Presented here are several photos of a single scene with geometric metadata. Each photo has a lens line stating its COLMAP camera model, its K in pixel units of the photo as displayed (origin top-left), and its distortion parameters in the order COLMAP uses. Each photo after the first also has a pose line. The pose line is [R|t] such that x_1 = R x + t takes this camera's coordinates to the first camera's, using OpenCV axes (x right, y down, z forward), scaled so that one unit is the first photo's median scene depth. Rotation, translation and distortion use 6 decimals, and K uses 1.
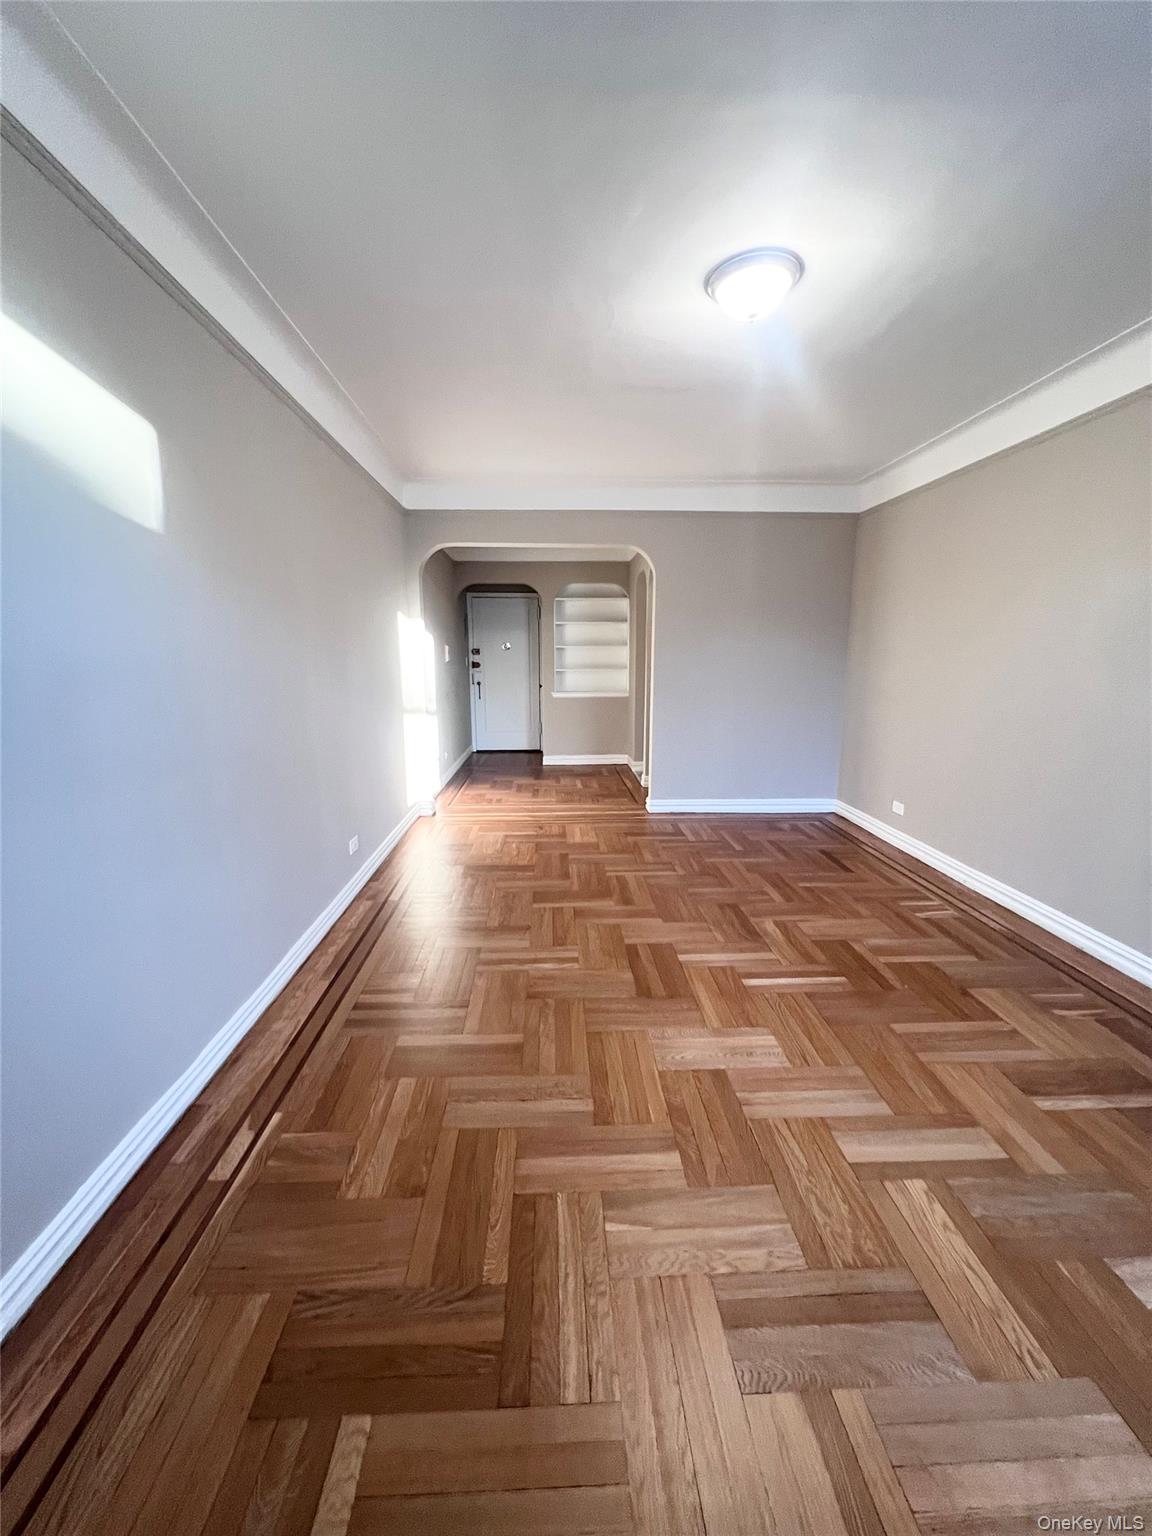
lens RADIAL K [[611.9, 0, 577.5], [0, 611.9, 759.3], [0, 0, 1]] dist [-0.009765, -0.000081]
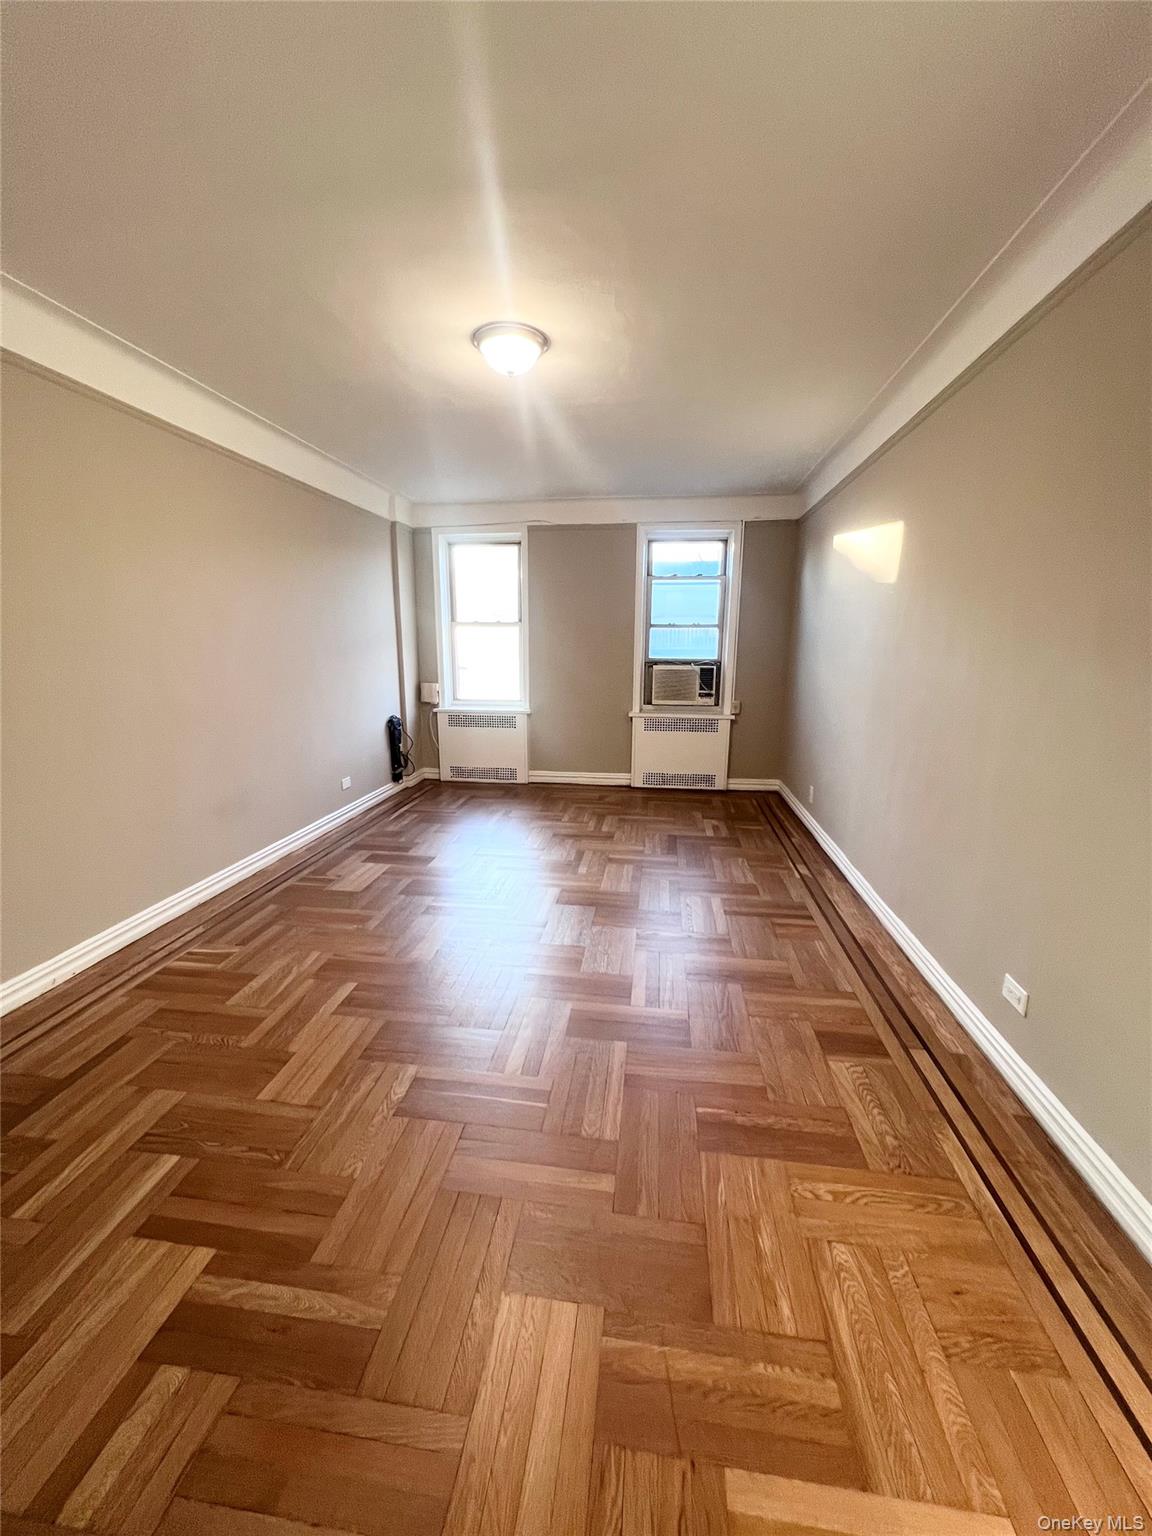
lens RADIAL K [[611.9, 0, 571.2], [0, 611.9, 775.6], [0, 0, 1]] dist [-0.009765, -0.000081]
pose [[-0.981913, -0.041365, 0.184760, -0.027204], [0.030463, 0.928613, 0.369798, -0.123327], [-0.186867, 0.368738, -0.910557, 0.698762]]
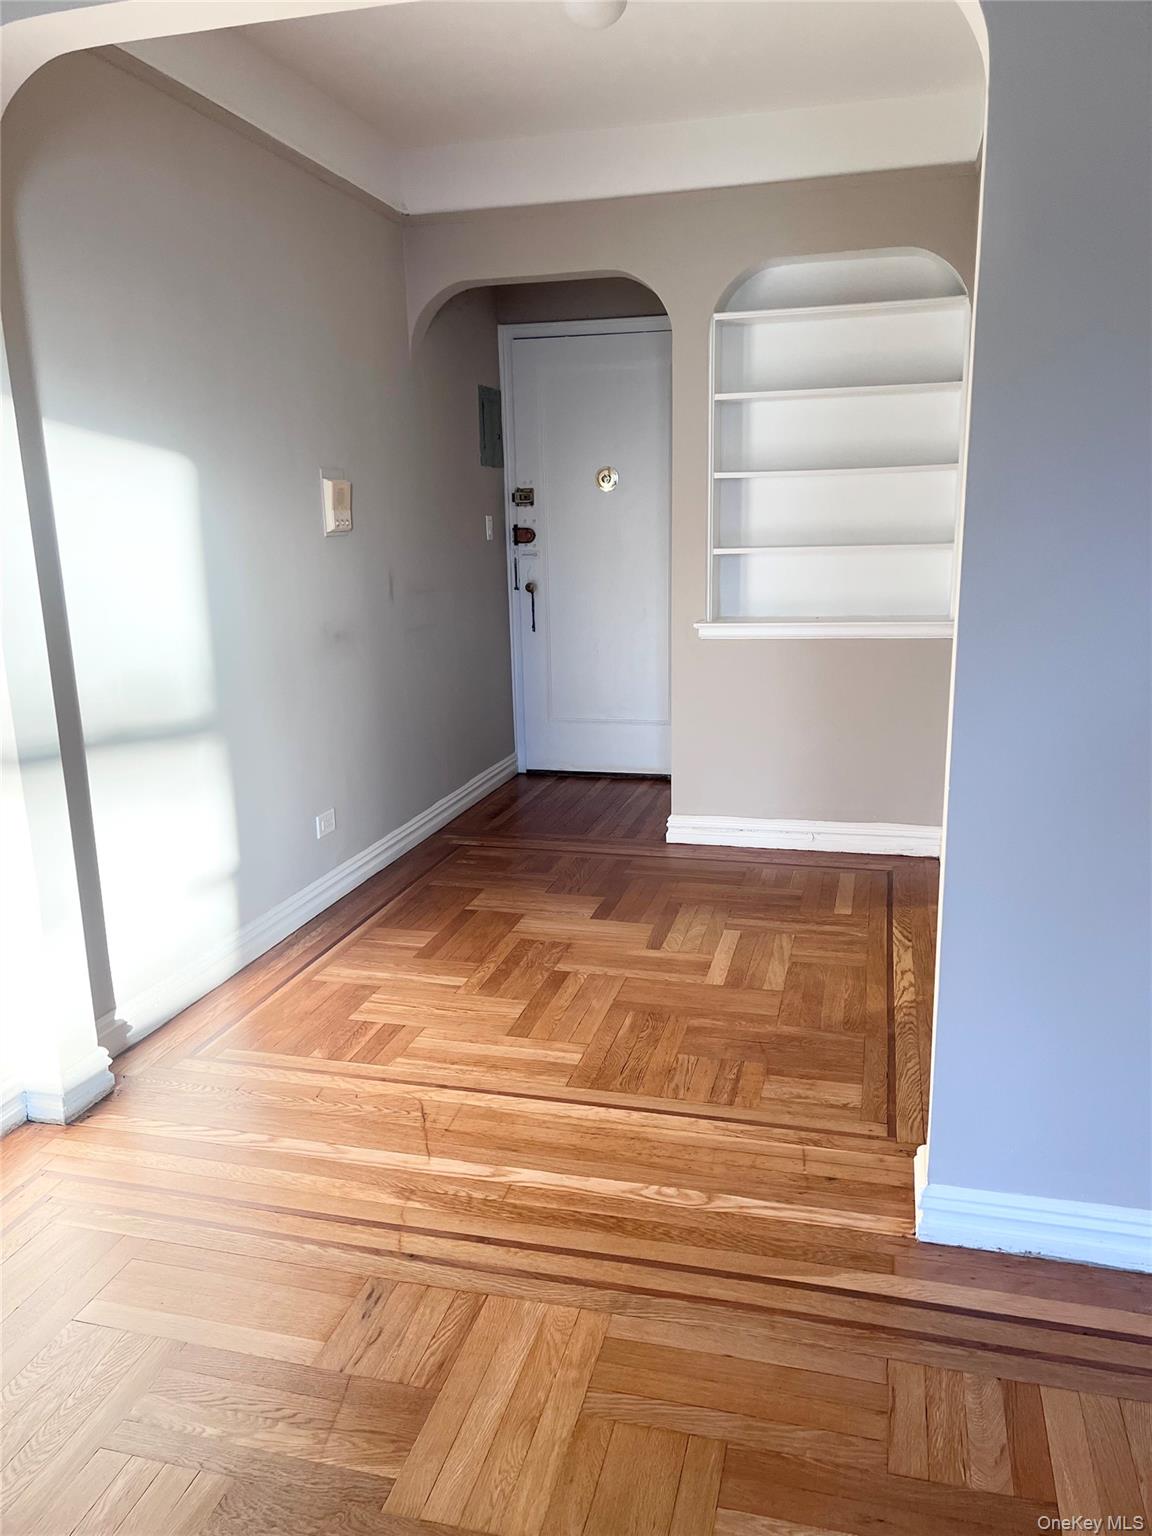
lens RADIAL K [[1148.0, 0, 571.1], [0, 1148.0, 776.2], [0, 0, 1]] dist [0.037900, -0.005152]
pose [[0.952056, 0.051114, -0.301623, 0.080716], [-0.031283, 0.997041, 0.070220, -0.070010], [0.304319, -0.057417, 0.950838, 0.408955]]
